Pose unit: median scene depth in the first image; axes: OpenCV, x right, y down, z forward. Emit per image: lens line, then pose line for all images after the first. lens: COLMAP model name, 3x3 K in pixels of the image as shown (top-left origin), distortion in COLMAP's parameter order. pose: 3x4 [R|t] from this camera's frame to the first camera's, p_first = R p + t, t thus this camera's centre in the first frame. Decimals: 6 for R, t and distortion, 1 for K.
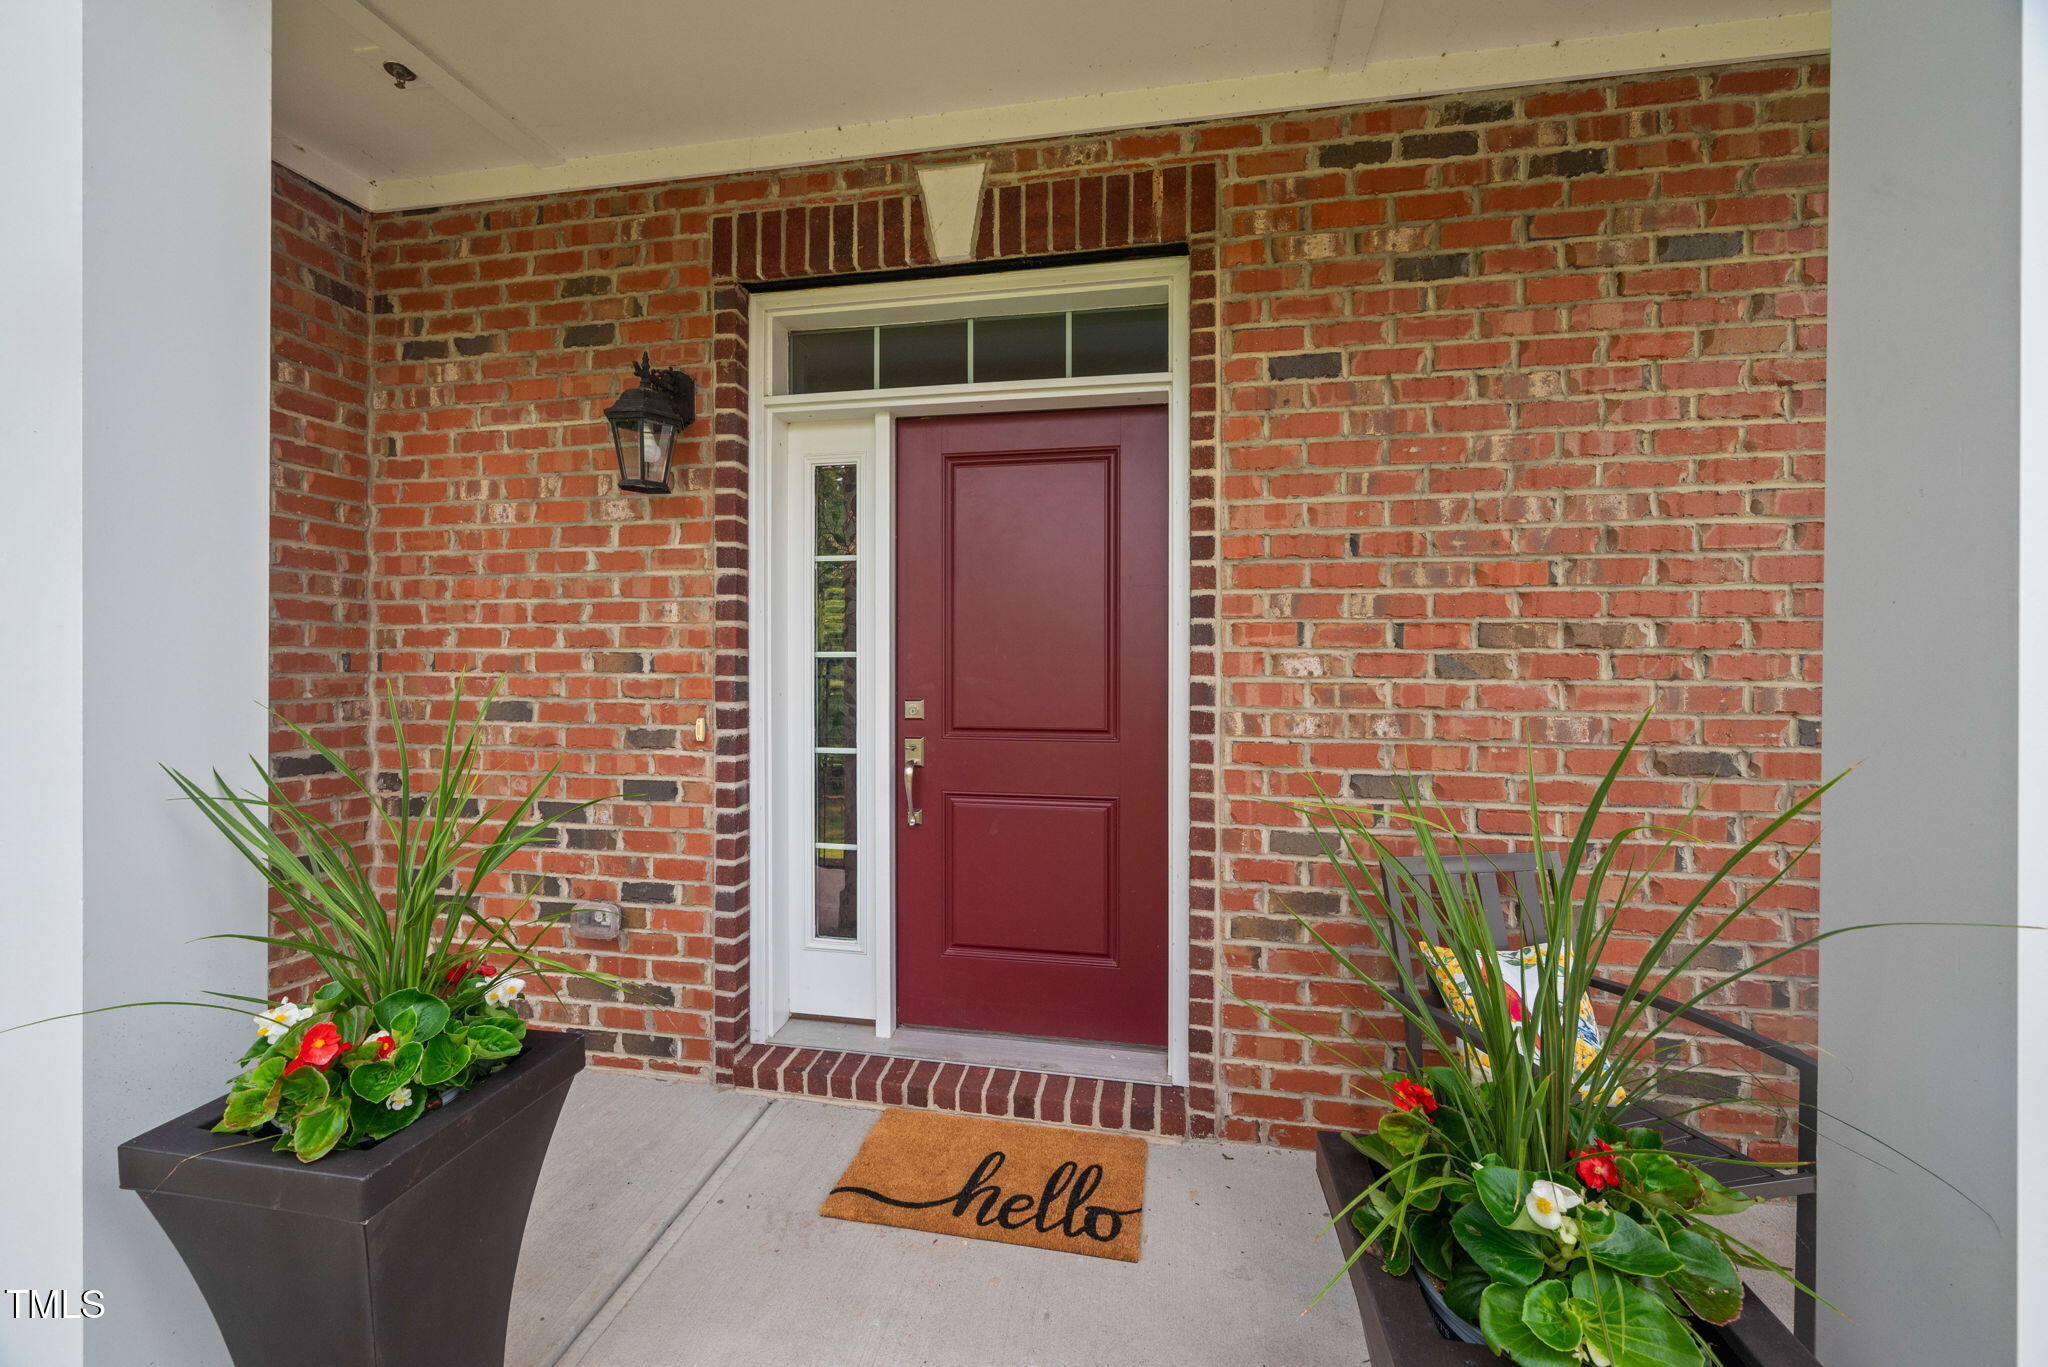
lens RADIAL K [[823.6, 0, 992.2], [0, 823.6, 679.5], [0, 0, 1]] dist [0.000485, 0.000010]
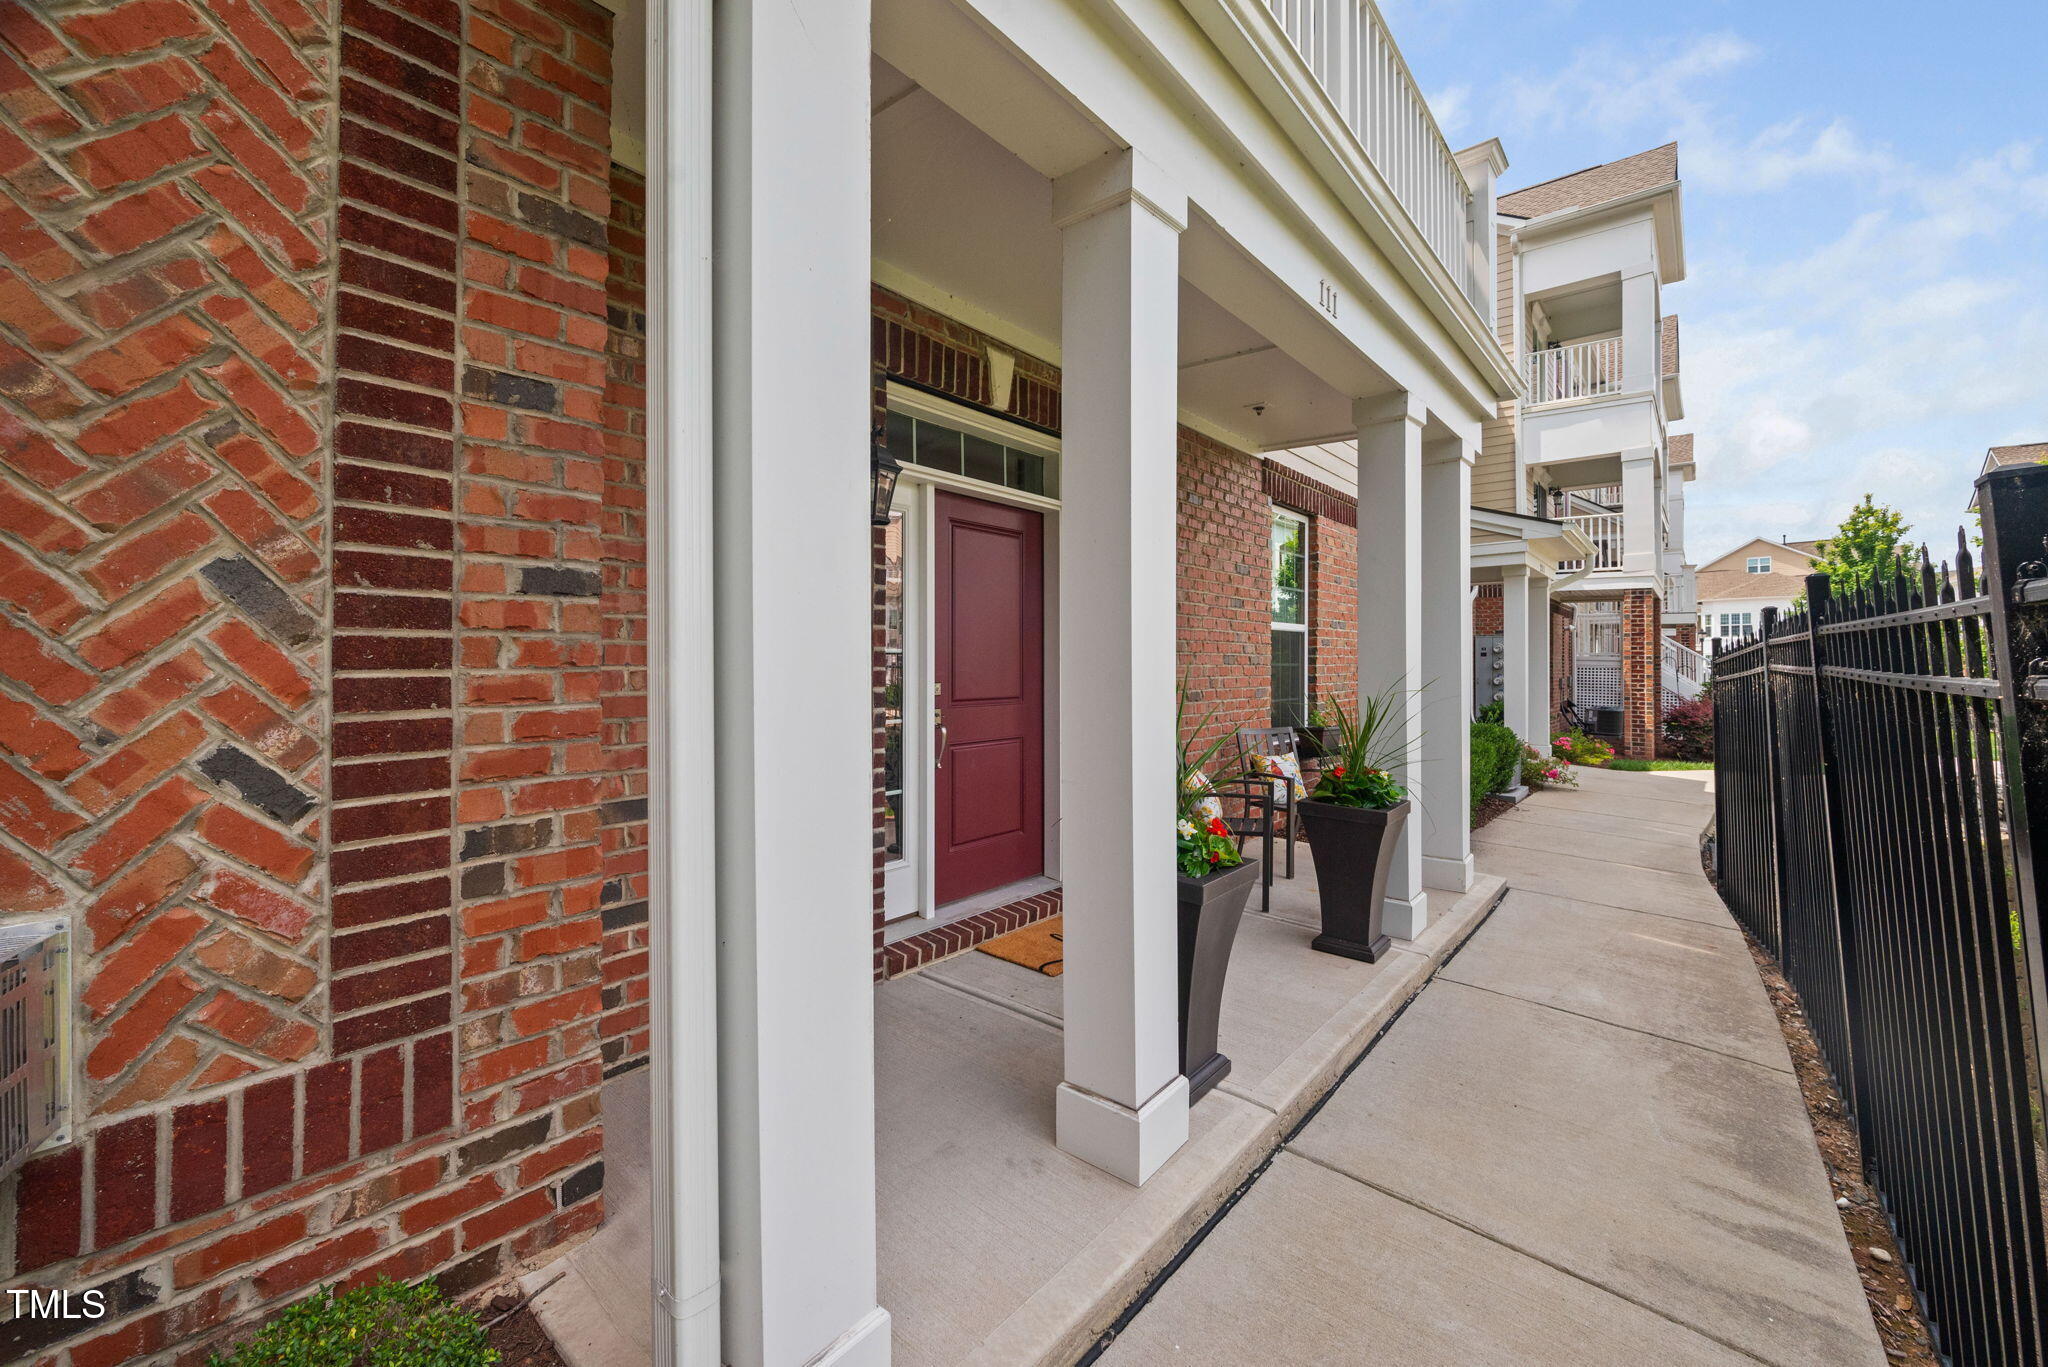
lens RADIAL K [[812.4, 0, 1024.5], [0, 812.4, 663.8], [0, 0, 1]] dist [-0.001086, -0.000093]
pose [[0.497815, -0.004782, 0.867270, -1.369235], [0.007826, 0.999969, 0.001021, -0.009711], [-0.867248, 0.006279, 0.497837, 0.161417]]
